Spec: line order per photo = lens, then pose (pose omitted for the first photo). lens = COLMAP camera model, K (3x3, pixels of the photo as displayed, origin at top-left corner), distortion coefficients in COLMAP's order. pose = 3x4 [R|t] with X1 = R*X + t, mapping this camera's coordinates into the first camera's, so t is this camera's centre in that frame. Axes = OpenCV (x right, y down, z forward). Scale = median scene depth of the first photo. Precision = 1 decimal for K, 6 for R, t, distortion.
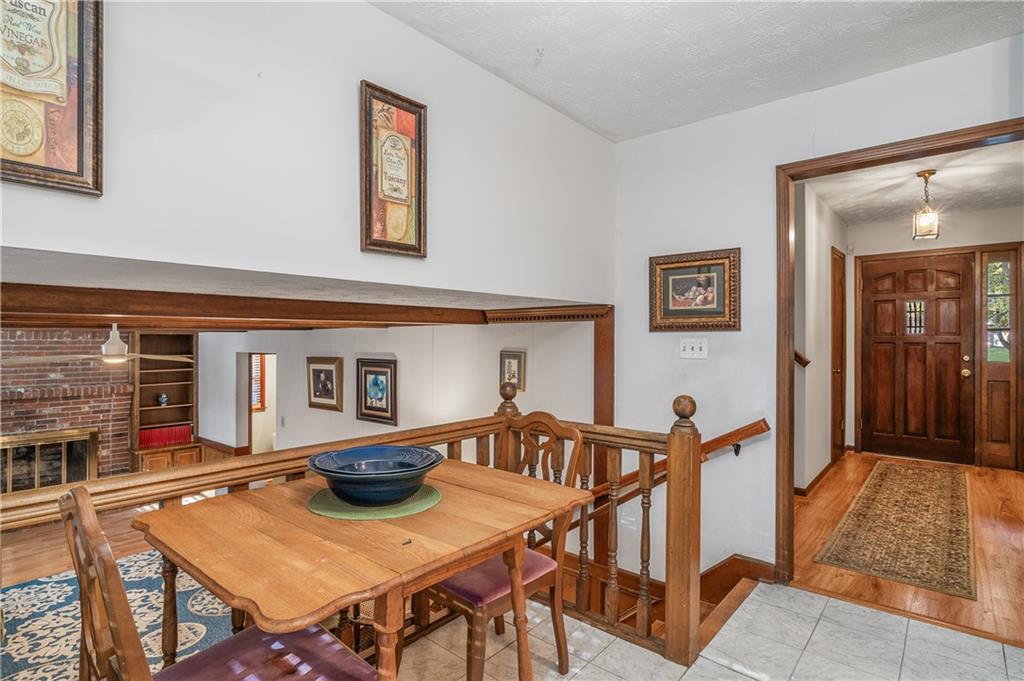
lens RADIAL K [[525.5, 0, 512.0], [0, 525.5, 340.5], [0, 0, 1]] dist [-0.002961, -0.000891]
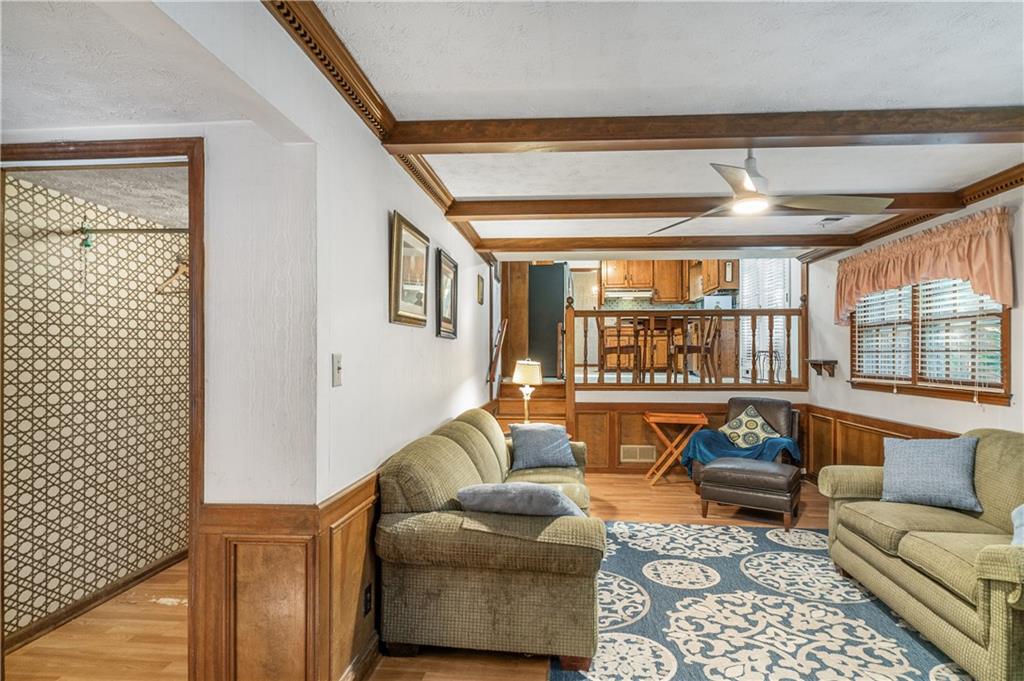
lens RADIAL K [[552.6, 0, 515.3], [0, 552.6, 354.1], [0, 0, 1]] dist [-0.001909, -0.000156]
pose [[-0.583517, 0.003082, 0.812095, -1.653684], [-0.002404, 0.999982, -0.005523, 0.311630], [-0.812097, -0.005174, -0.583499, 2.358176]]
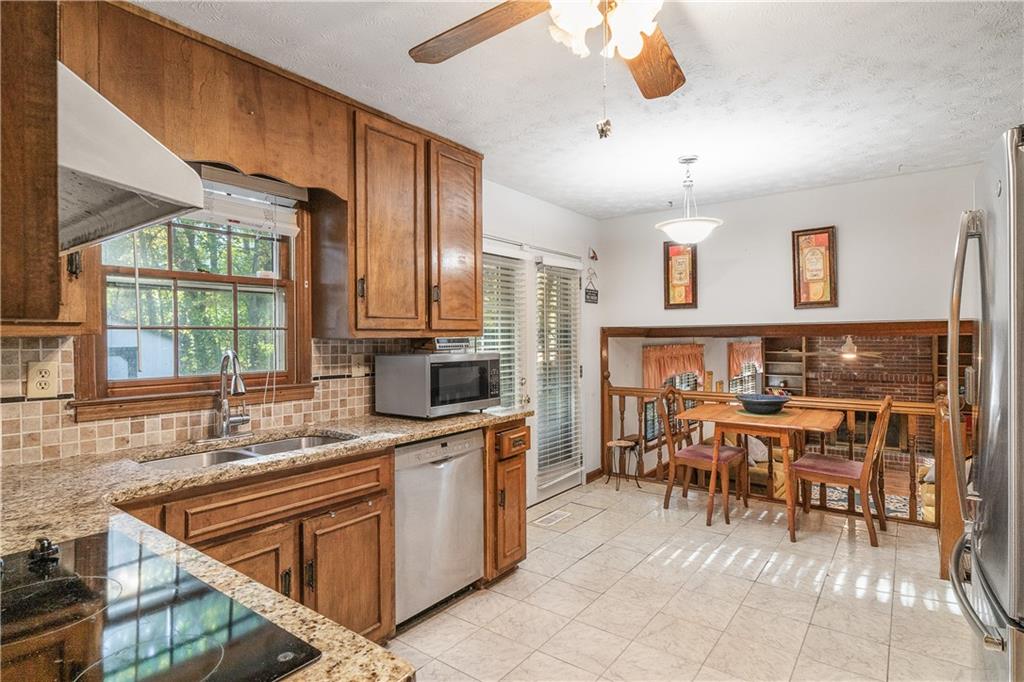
lens RADIAL K [[526.6, 0, 517.0], [0, 526.6, 334.0], [0, 0, 1]] dist [-0.005655, -0.001132]
pose [[0.065466, -0.009866, -0.997806, 1.180945], [0.010613, 0.999901, -0.009190, -0.038577], [0.997798, -0.009988, 0.065564, -0.188680]]
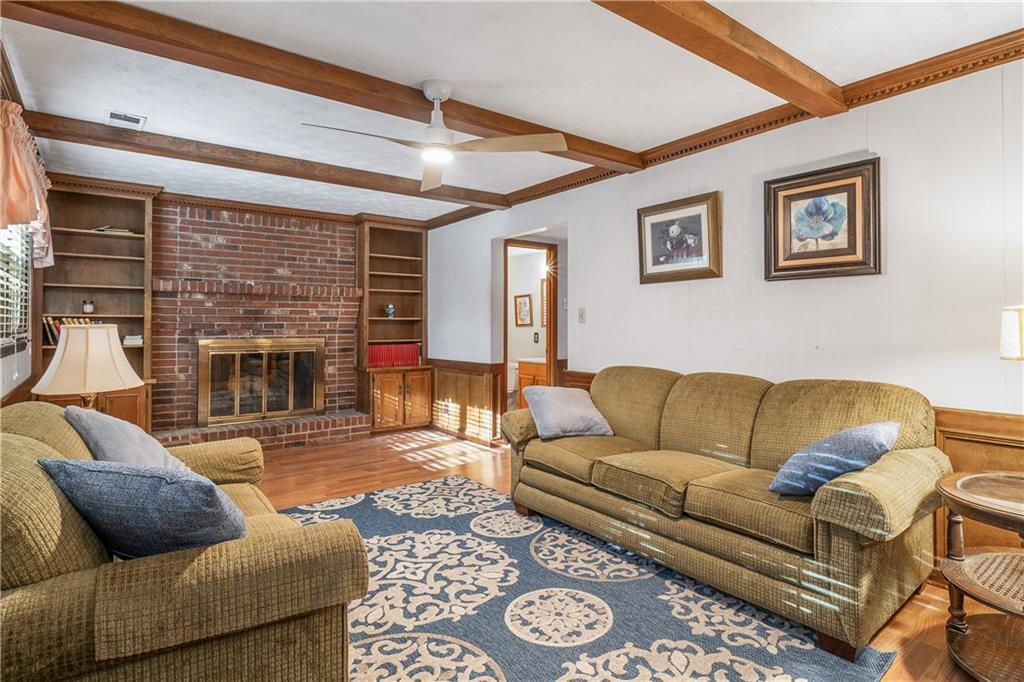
lens RADIAL K [[542.6, 0, 519.5], [0, 542.6, 314.6], [0, 0, 1]] dist [-0.002073, 0.000009]
pose [[0.978321, -0.002737, -0.207075, -0.781027], [-0.000542, 0.999875, -0.015777, 0.352156], [0.207093, 0.015548, 0.978198, 0.572449]]
